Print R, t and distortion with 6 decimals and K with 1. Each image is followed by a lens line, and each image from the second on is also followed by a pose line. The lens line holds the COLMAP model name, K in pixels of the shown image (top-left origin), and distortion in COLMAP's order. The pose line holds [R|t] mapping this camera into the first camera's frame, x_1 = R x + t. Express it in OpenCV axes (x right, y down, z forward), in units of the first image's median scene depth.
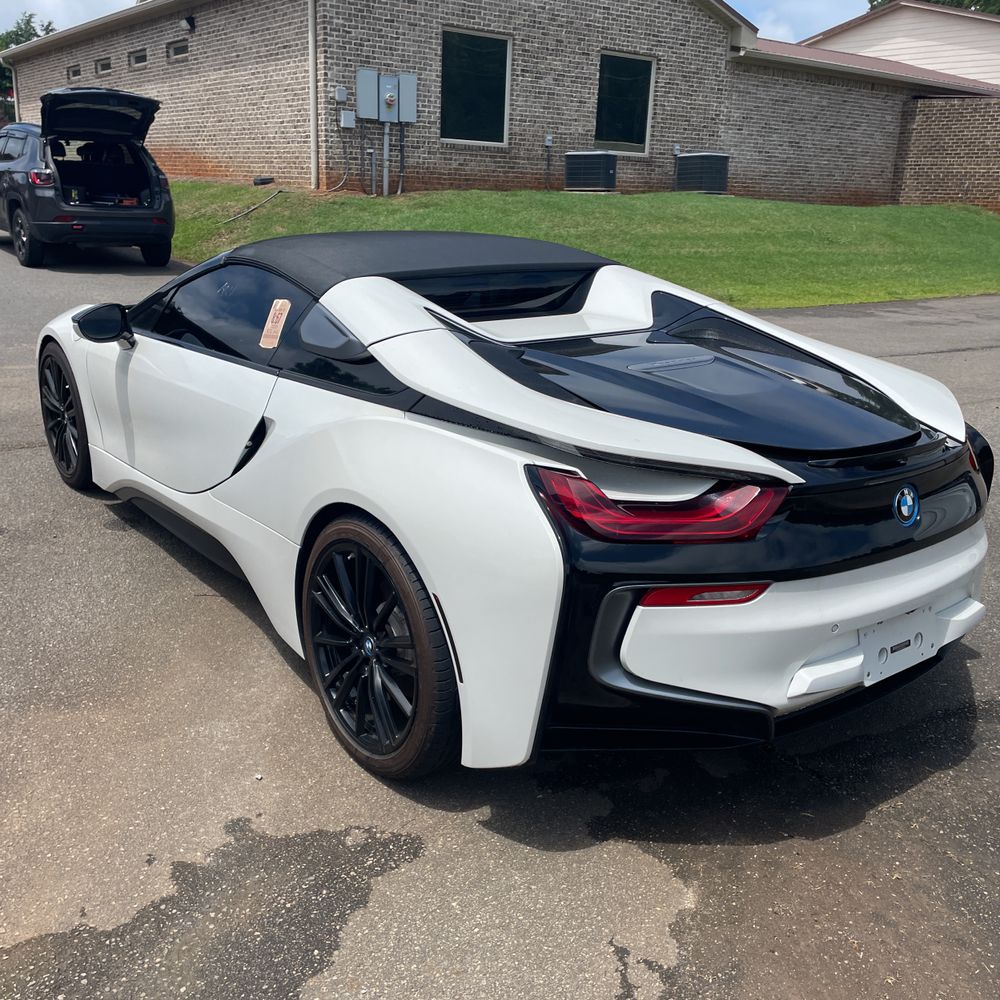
lens RADIAL K [[1005.9, 0, 491.0], [0, 1005.9, 487.6], [0, 0, 1]] dist [0.087658, -0.118018]
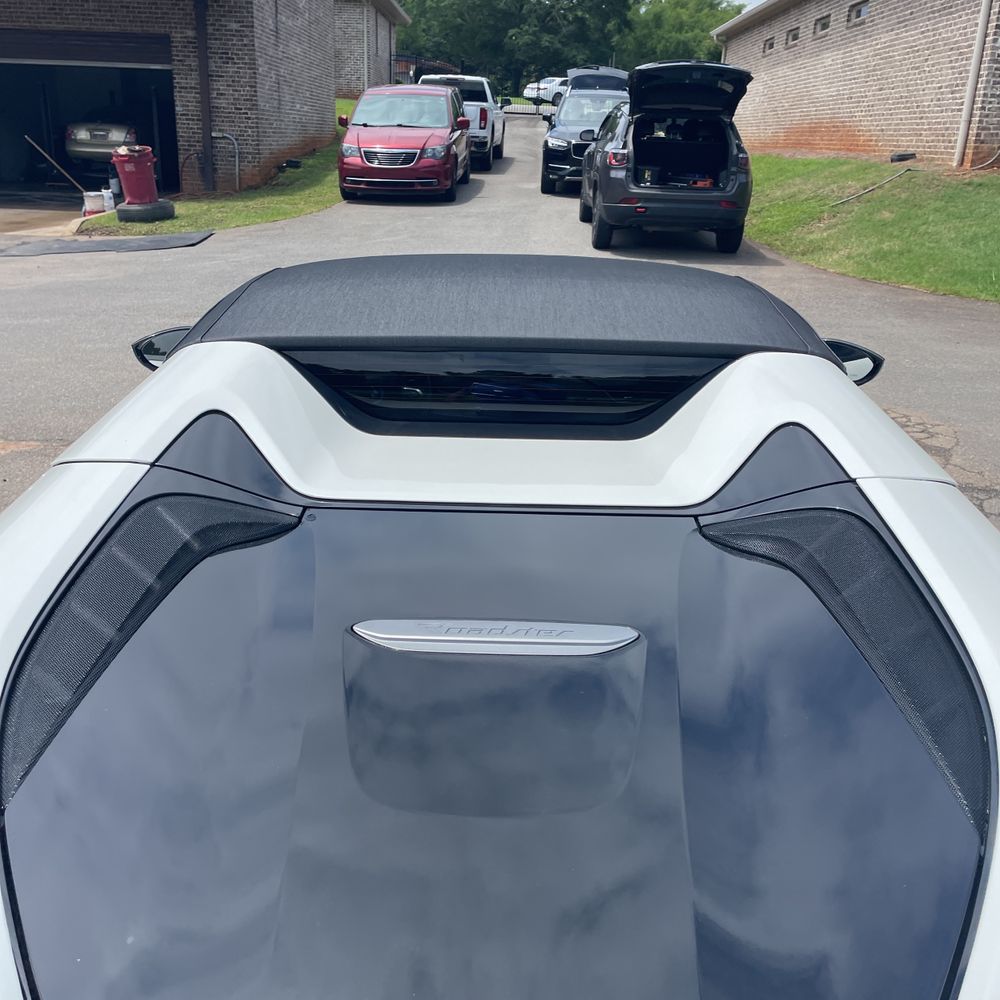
lens RADIAL K [[1004.8, 0, 488.0], [0, 1004.8, 489.2], [0, 0, 1]] dist [0.089446, -0.114897]
pose [[0.783337, 0.197346, -0.589438, 0.071181], [-0.182197, 0.979510, 0.085813, -0.037238], [0.594296, 0.040173, 0.803243, 0.110139]]
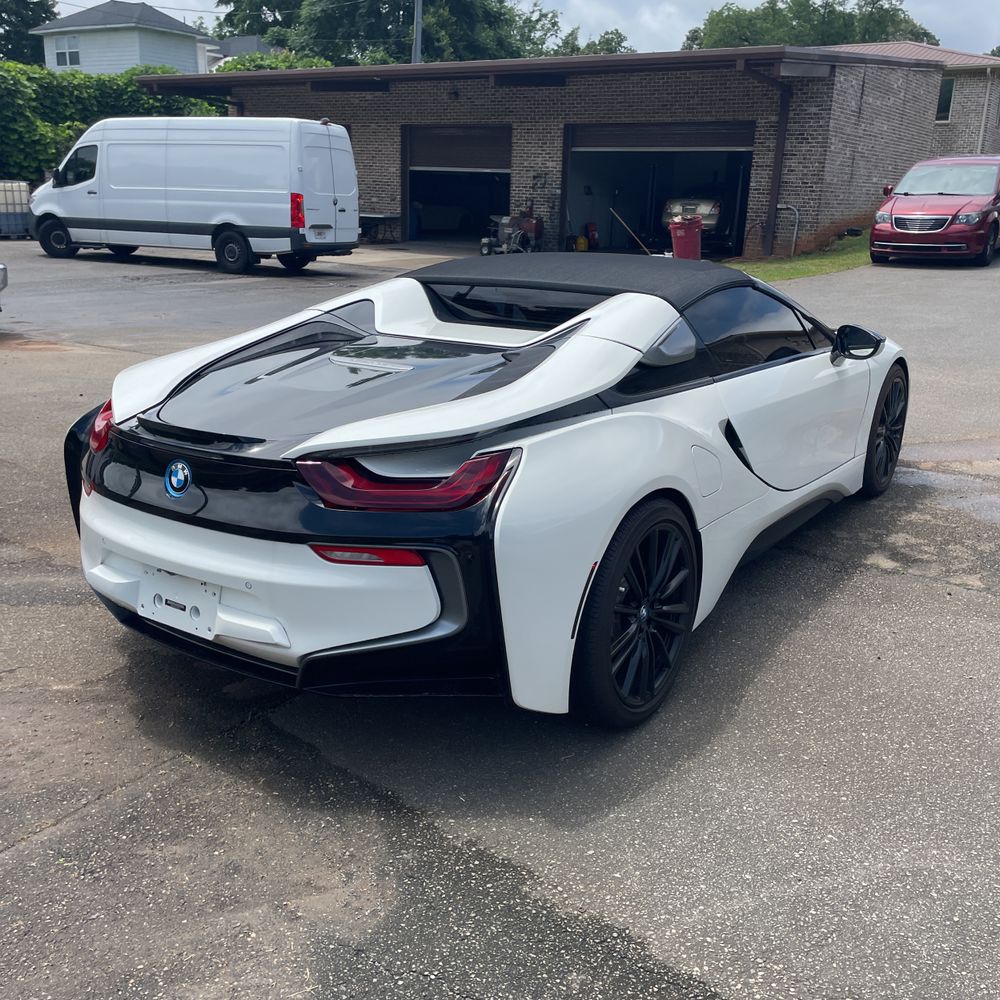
lens RADIAL K [[1003.7, 0, 518.9], [0, 1003.7, 482.2], [0, 0, 1]] dist [0.088664, -0.112619]
pose [[0.332044, 0.236384, -0.913165, 0.217574], [-0.283499, 0.948340, 0.142404, -0.034189], [0.899653, 0.211596, 0.381905, 0.127413]]
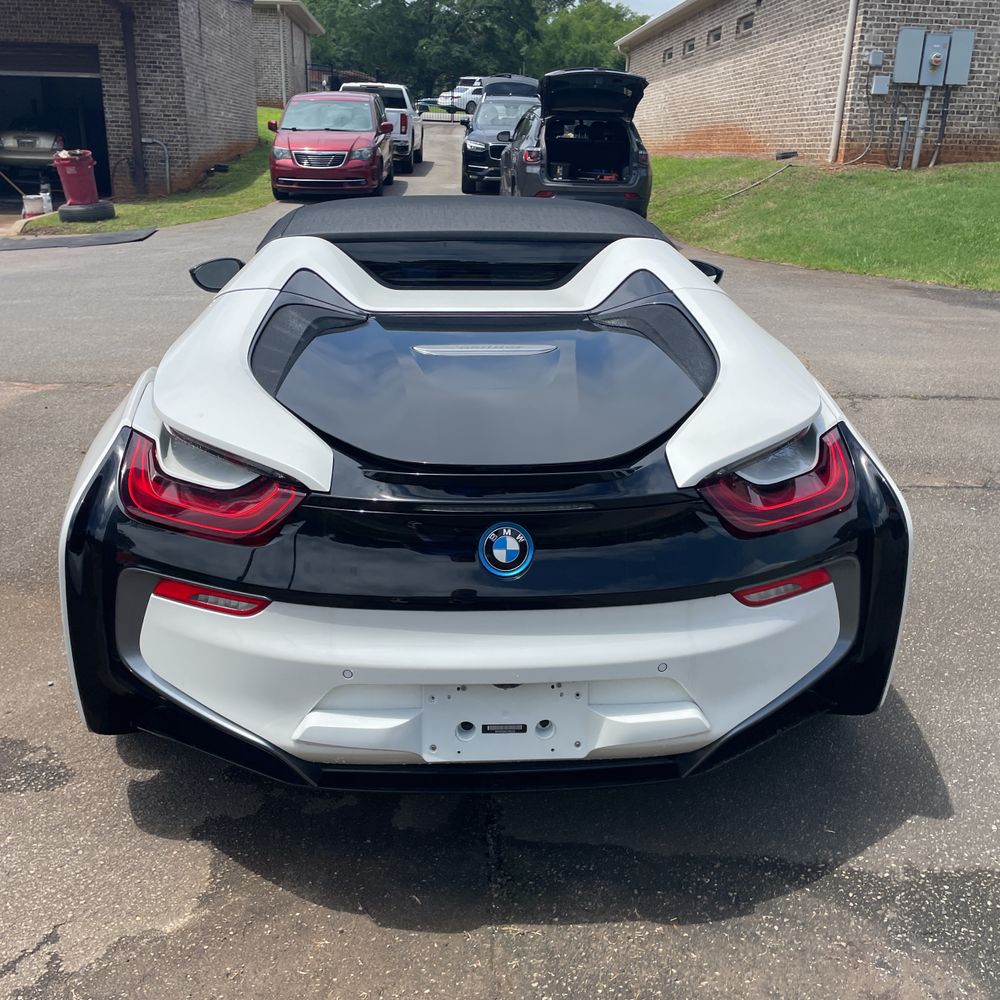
lens RADIAL K [[1005.9, 0, 491.0], [0, 1005.9, 487.6], [0, 0, 1]] dist [0.087658, -0.118018]
pose [[0.832322, 0.163996, -0.529477, 0.111146], [-0.153845, 0.986048, 0.063571, -0.010574], [0.532515, 0.028547, 0.845939, 0.048238]]
